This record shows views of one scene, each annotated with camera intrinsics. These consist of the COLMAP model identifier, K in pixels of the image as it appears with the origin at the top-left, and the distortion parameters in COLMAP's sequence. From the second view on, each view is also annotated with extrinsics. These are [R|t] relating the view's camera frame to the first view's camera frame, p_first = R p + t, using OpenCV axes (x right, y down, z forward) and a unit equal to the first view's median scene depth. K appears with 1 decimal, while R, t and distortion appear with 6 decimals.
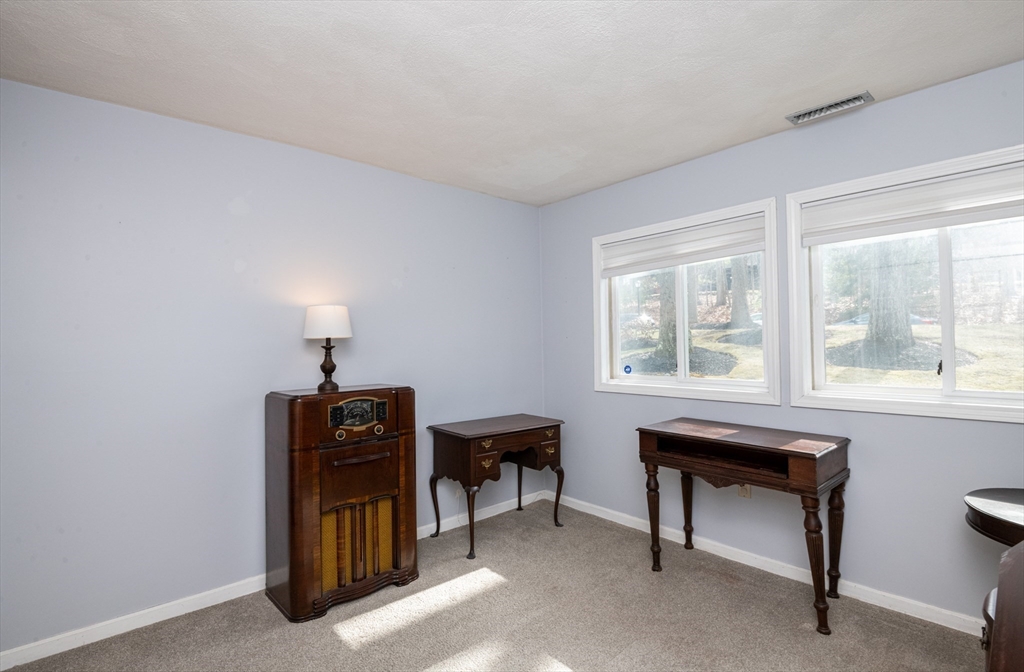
lens RADIAL K [[476.3, 0, 512.5], [0, 476.3, 338.4], [0, 0, 1]] dist [-0.002493, -0.000534]
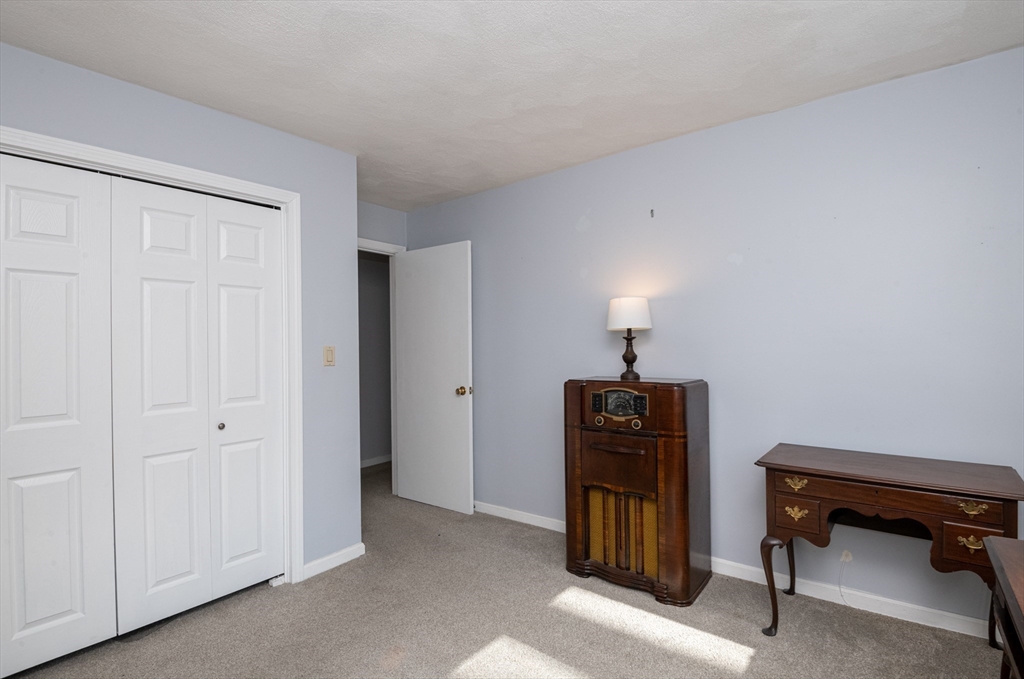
lens RADIAL K [[515.1, 0, 515.7], [0, 515.1, 340.5], [0, 0, 1]] dist [-0.005183, -0.000994]
pose [[0.168737, 0.006315, -0.985641, 0.684835], [0.025423, 0.999619, 0.010757, 0.005951], [0.985333, -0.026873, 0.168512, 0.581509]]
